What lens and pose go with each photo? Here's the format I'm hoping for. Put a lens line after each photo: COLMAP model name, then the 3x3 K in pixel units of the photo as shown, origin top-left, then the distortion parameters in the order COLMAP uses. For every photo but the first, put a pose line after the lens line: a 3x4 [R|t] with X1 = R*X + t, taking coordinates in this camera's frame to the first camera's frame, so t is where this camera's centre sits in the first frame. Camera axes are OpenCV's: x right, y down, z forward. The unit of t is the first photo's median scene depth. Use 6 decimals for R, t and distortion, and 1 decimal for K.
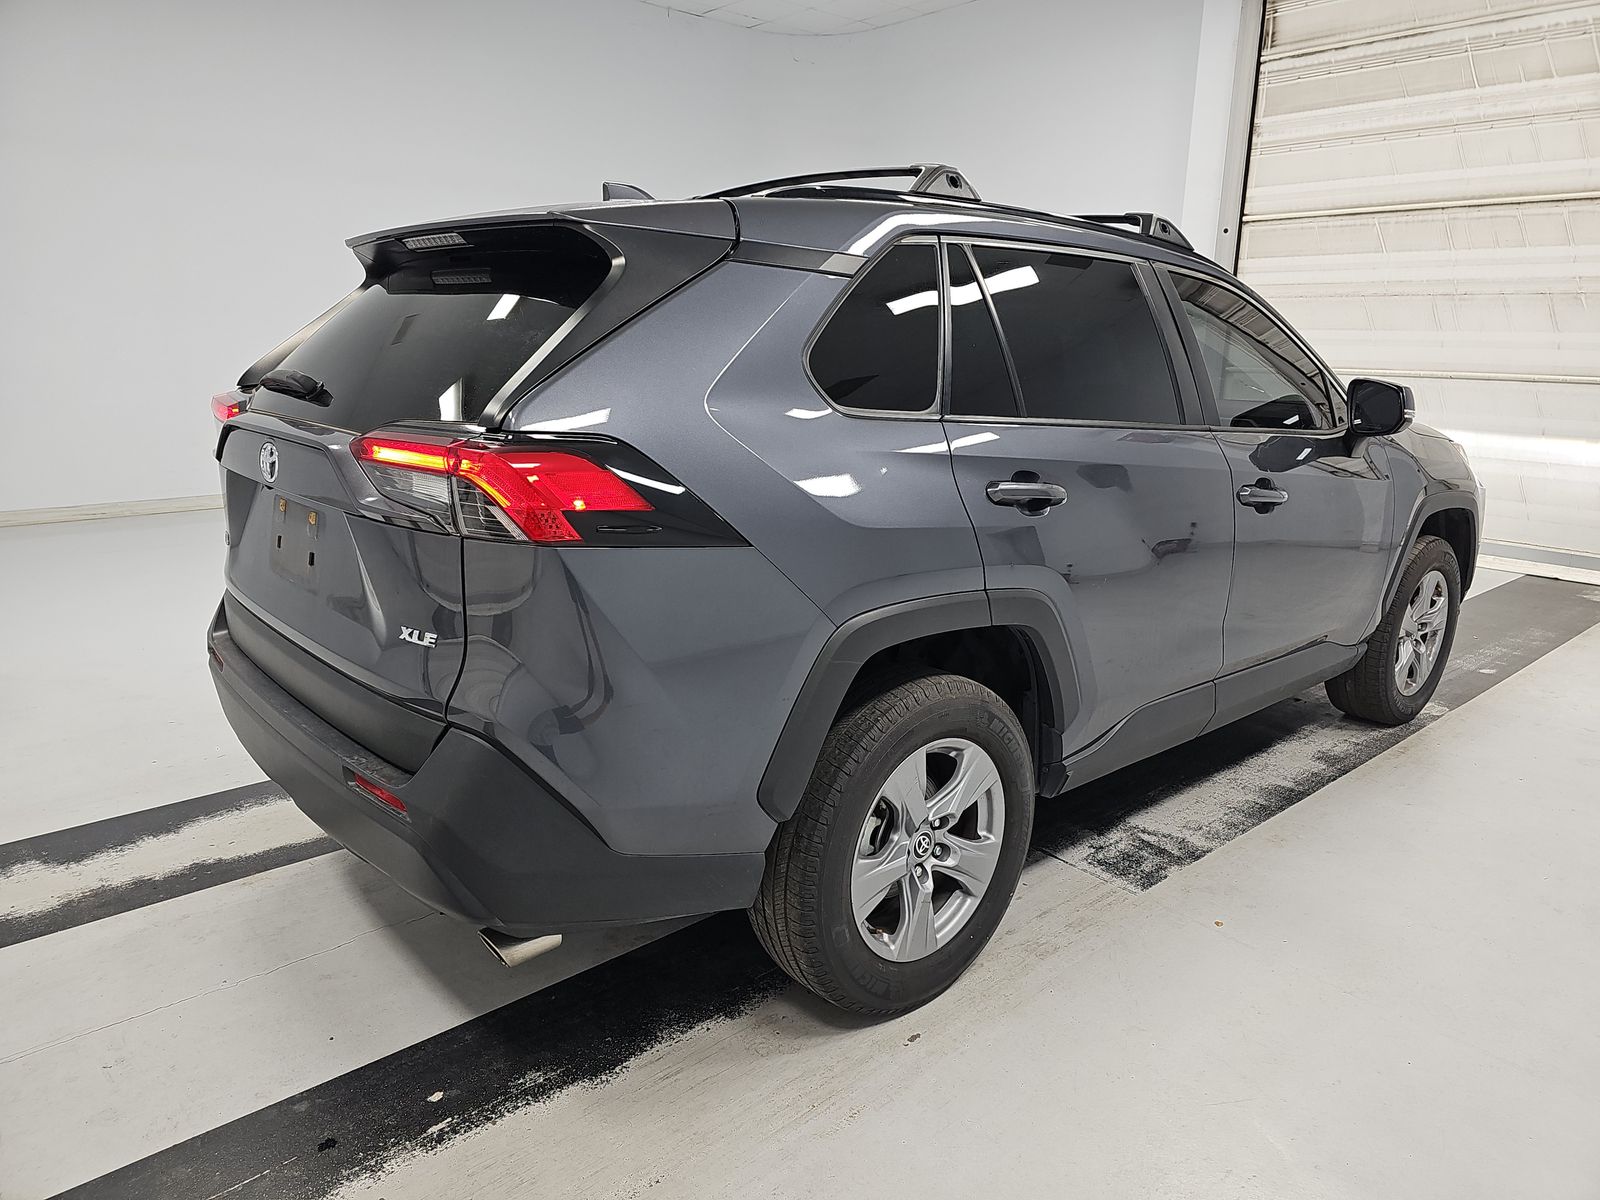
lens RADIAL K [[1056.9, 0, 794.8], [0, 1056.9, 599.4], [0, 0, 1]] dist [0.034234, -0.035157]
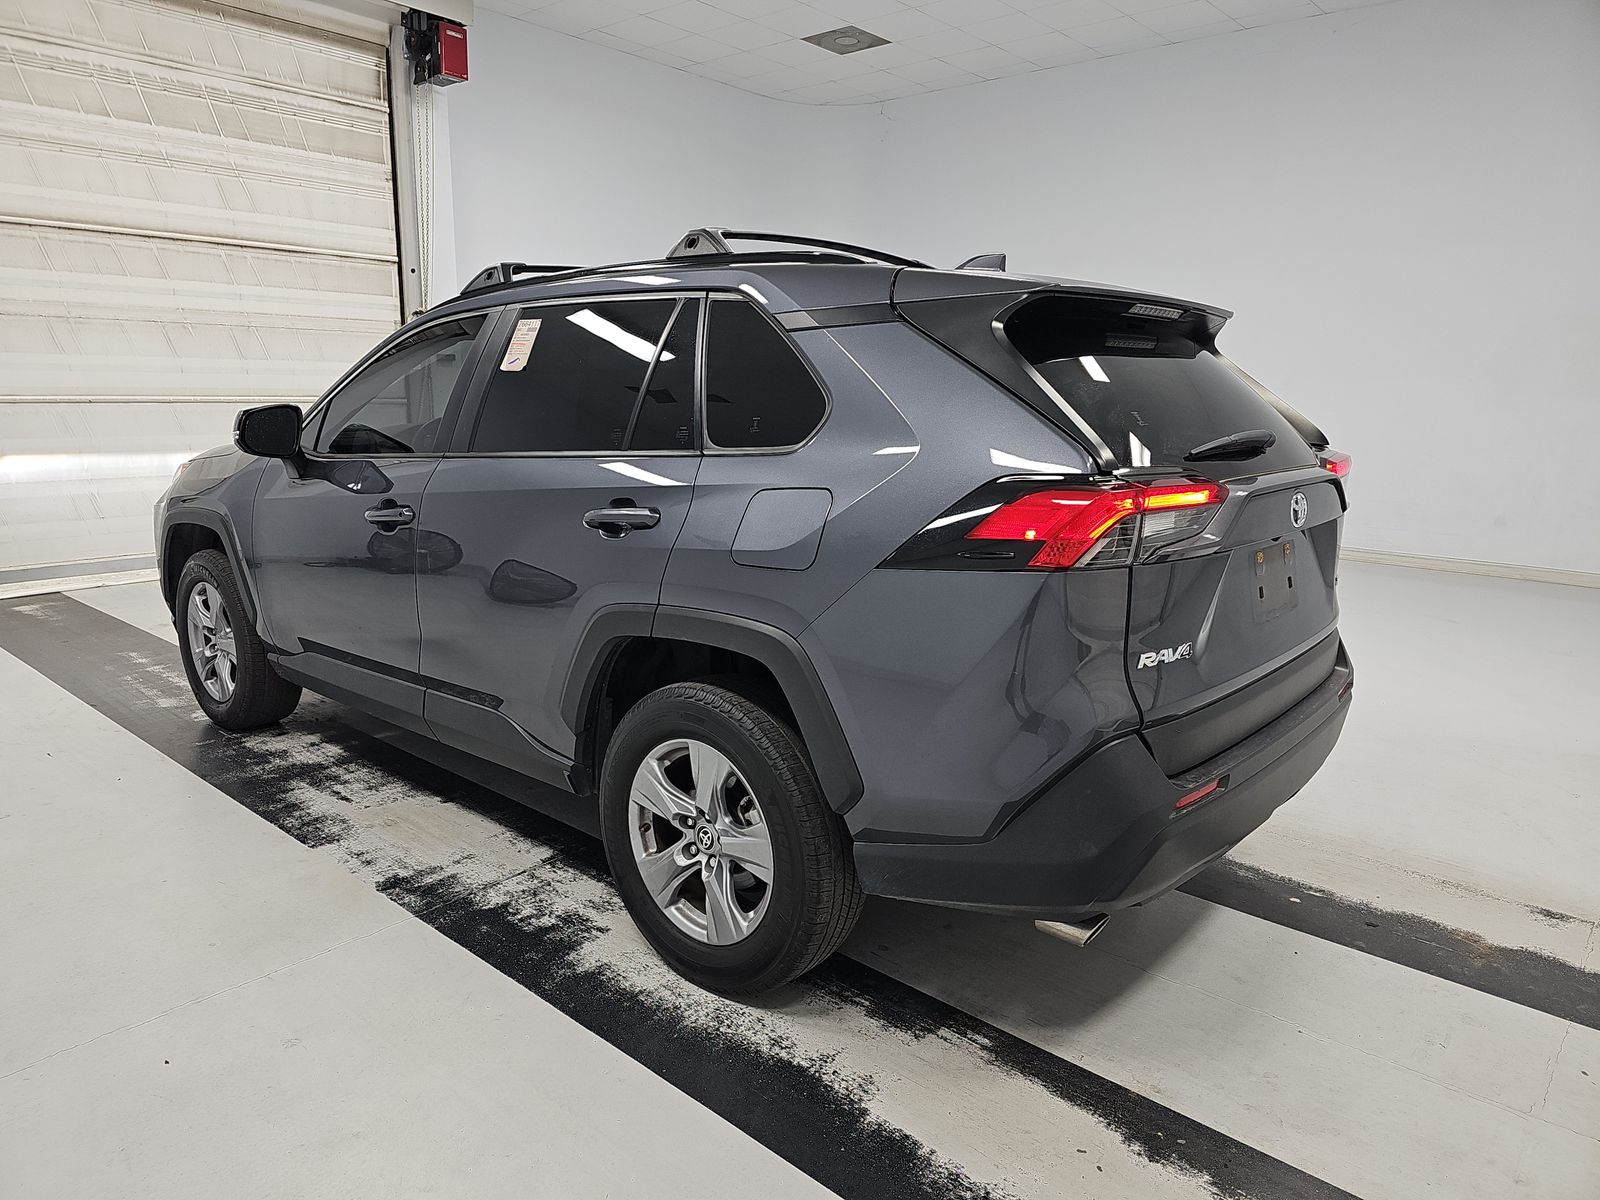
lens RADIAL K [[1056.9, 0, 796.5], [0, 1056.9, 604.6], [0, 0, 1]] dist [0.034234, -0.035157]
pose [[-0.126759, -0.221007, 0.966999, -0.483302], [0.220545, 0.944183, 0.244703, -0.134110], [-0.967105, 0.244285, -0.070942, 0.507161]]
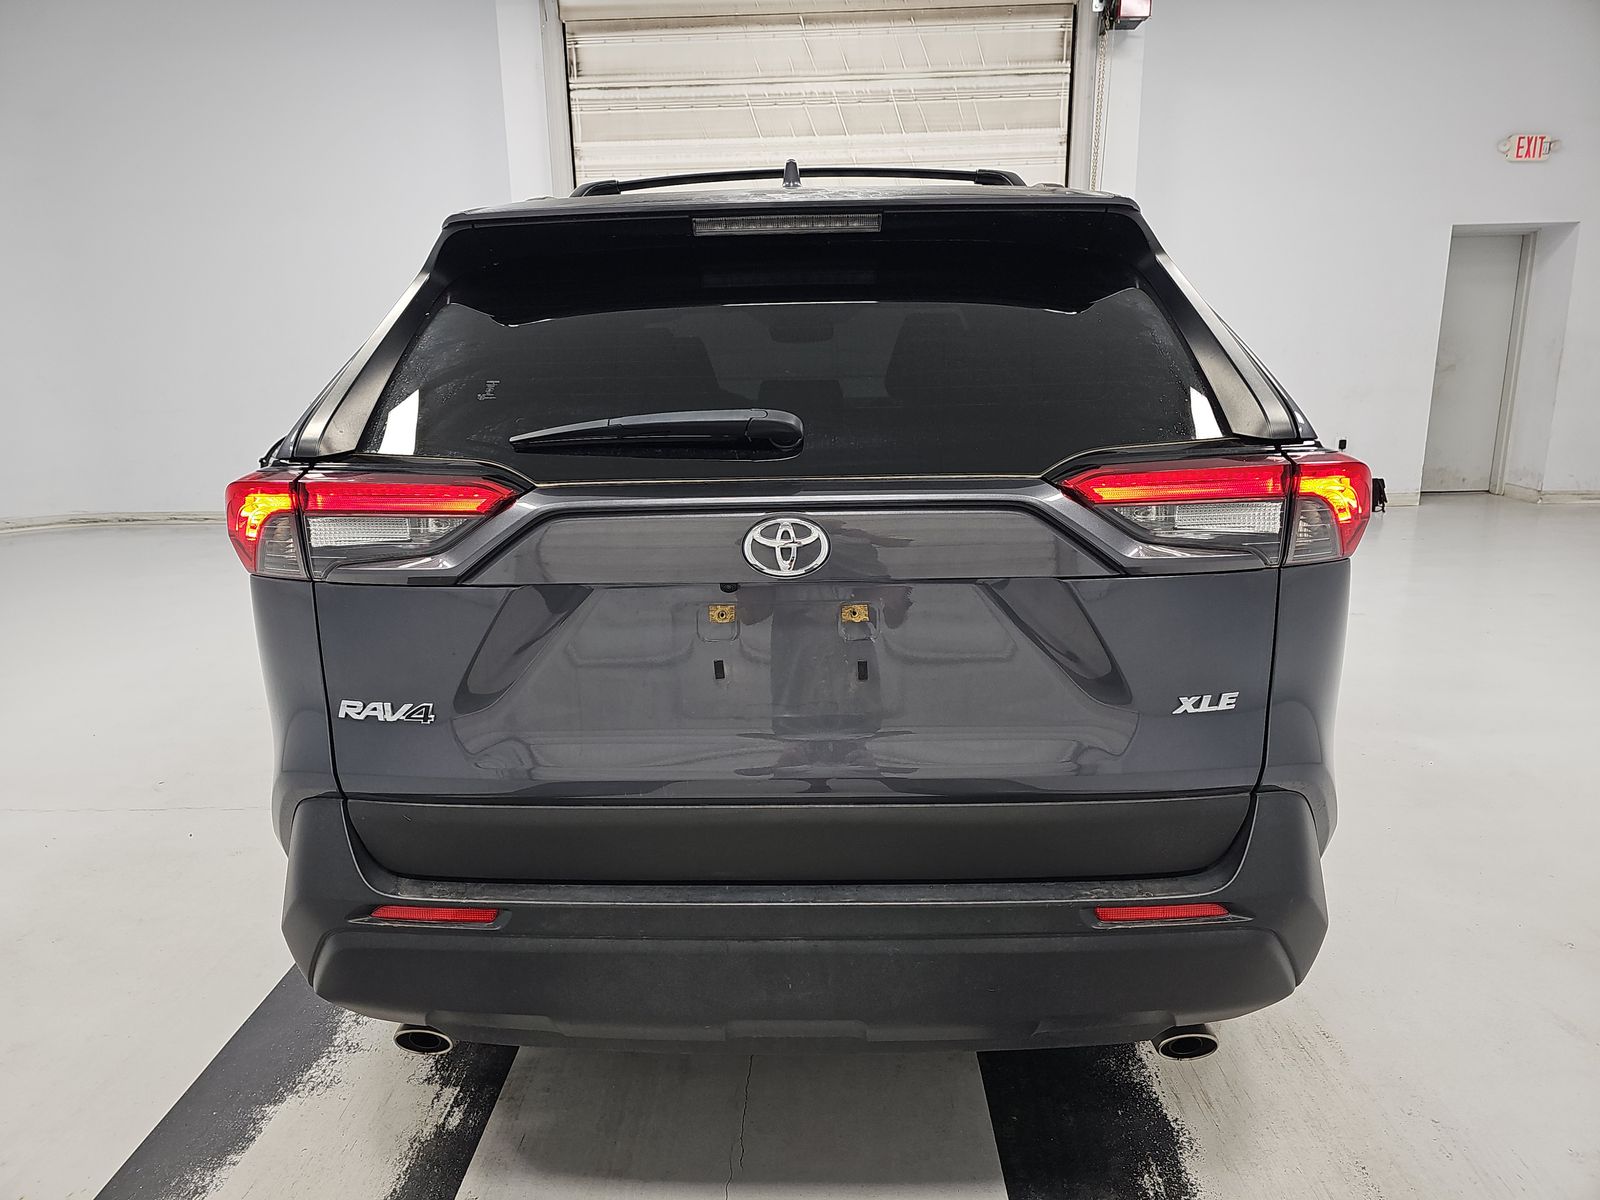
lens RADIAL K [[1056.9, 0, 779.1], [0, 1056.9, 611.8], [0, 0, 1]] dist [0.034234, -0.035157]
pose [[0.686800, -0.202128, 0.698176, -0.302078], [0.205610, 0.975349, 0.080112, -0.044393], [-0.697158, 0.088531, 0.711430, 0.168903]]
